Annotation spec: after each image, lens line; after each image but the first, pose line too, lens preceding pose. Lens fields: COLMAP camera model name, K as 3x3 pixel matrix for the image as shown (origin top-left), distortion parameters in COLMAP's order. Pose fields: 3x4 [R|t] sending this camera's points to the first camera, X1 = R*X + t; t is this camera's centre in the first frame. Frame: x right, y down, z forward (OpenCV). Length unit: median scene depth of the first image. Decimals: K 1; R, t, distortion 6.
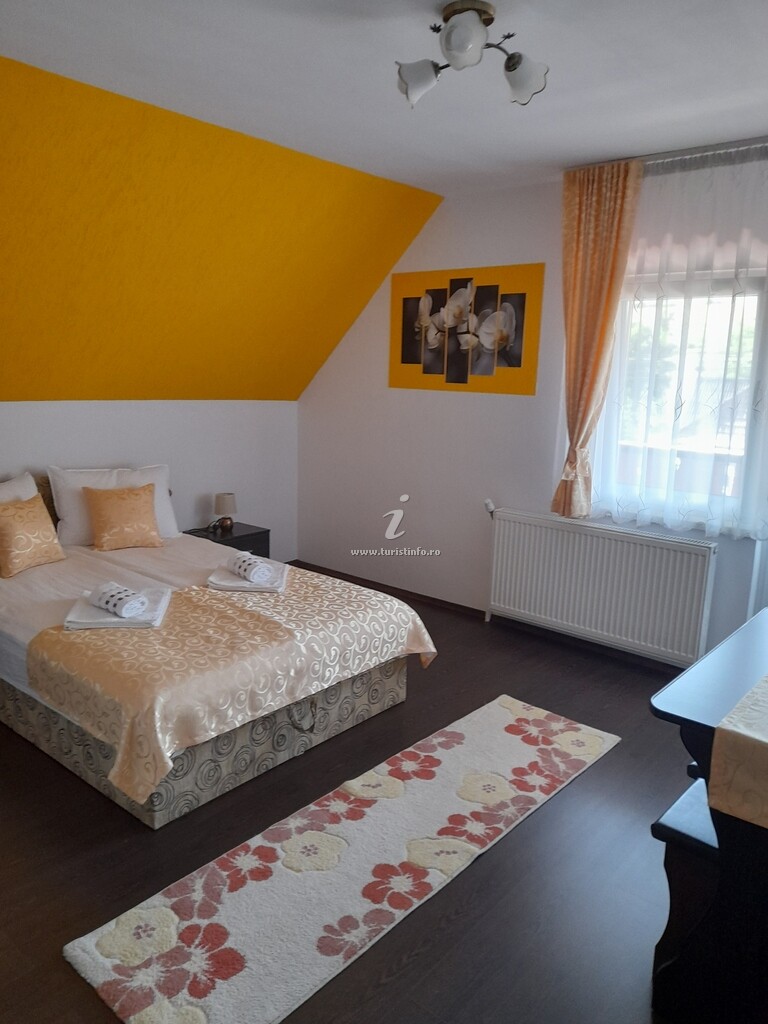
lens RADIAL K [[746.6, 0, 357.9], [0, 746.6, 512.7], [0, 0, 1]] dist [0.026439, -0.002792]
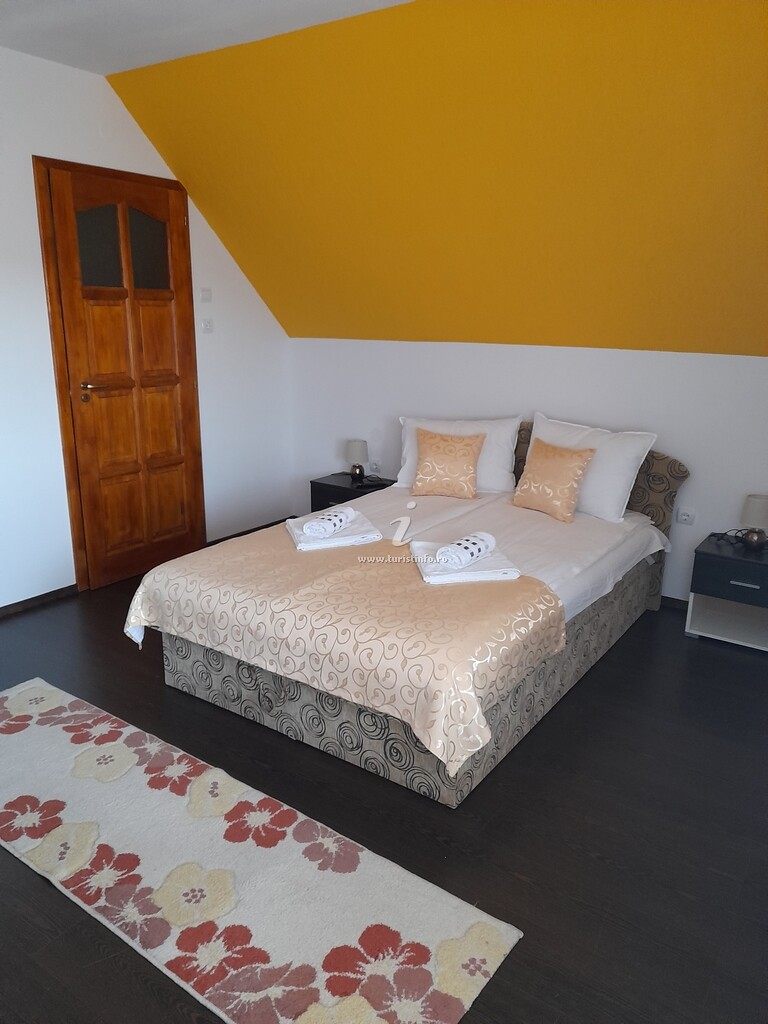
lens RADIAL K [[752.0, 0, 391.6], [0, 752.0, 516.0], [0, 0, 1]] dist [0.062782, -0.054688]
pose [[0.114085, 0.249144, -0.961723, 0.794003], [-0.201956, 0.953647, 0.223095, -0.161281], [0.972727, 0.168774, 0.159114, 1.018389]]
